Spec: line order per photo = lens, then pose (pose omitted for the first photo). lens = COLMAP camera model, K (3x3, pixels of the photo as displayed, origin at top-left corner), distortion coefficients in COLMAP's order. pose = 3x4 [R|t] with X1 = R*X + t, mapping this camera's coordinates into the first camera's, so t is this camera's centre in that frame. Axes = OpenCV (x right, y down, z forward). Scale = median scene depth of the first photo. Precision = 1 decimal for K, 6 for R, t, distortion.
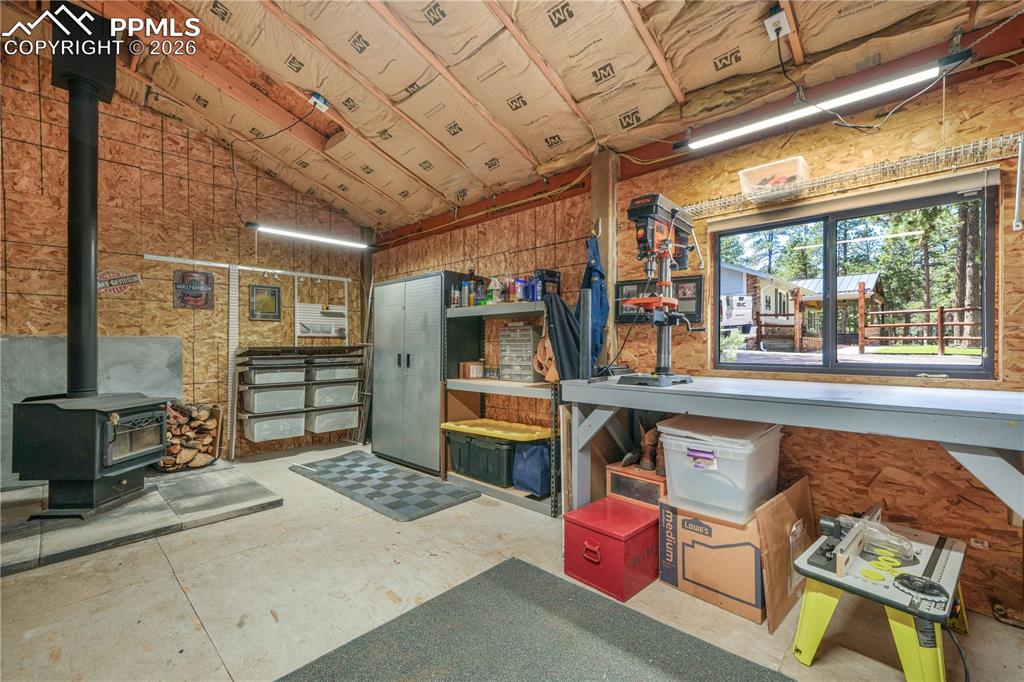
lens RADIAL K [[438.9, 0, 516.0], [0, 438.9, 346.1], [0, 0, 1]] dist [0.002080, 0.001441]
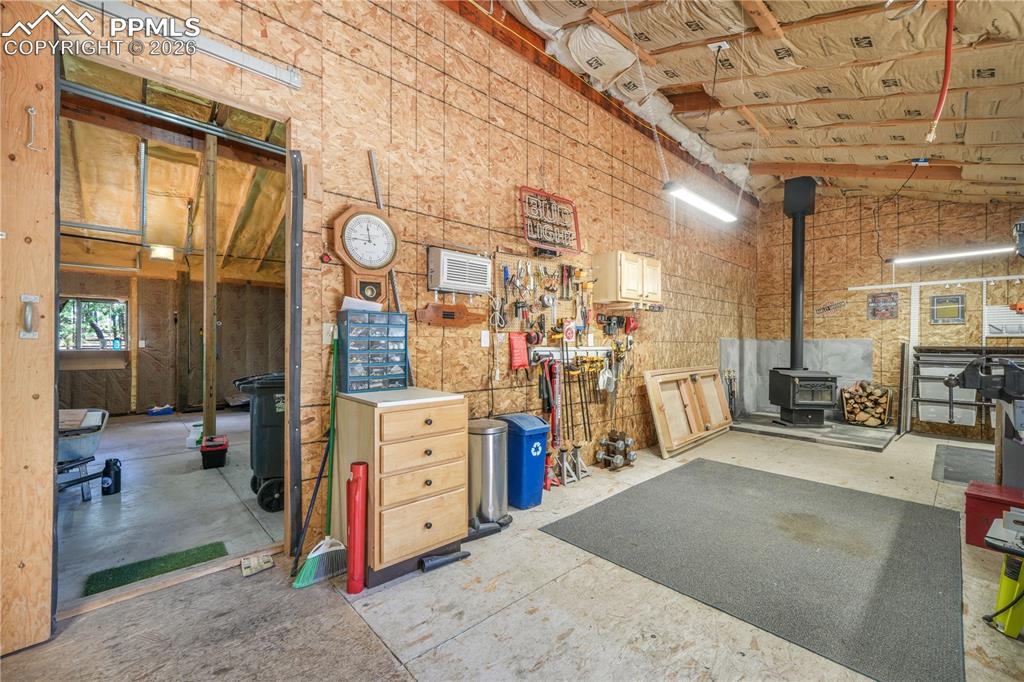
lens RADIAL K [[417.2, 0, 516.5], [0, 417.2, 342.0], [0, 0, 1]] dist [-0.004044, 0.000293]
pose [[-0.044164, 0.000504, -0.999024, 0.667237], [-0.004010, 0.999992, 0.000682, -0.006879], [0.999016, 0.004037, -0.044161, -0.128652]]
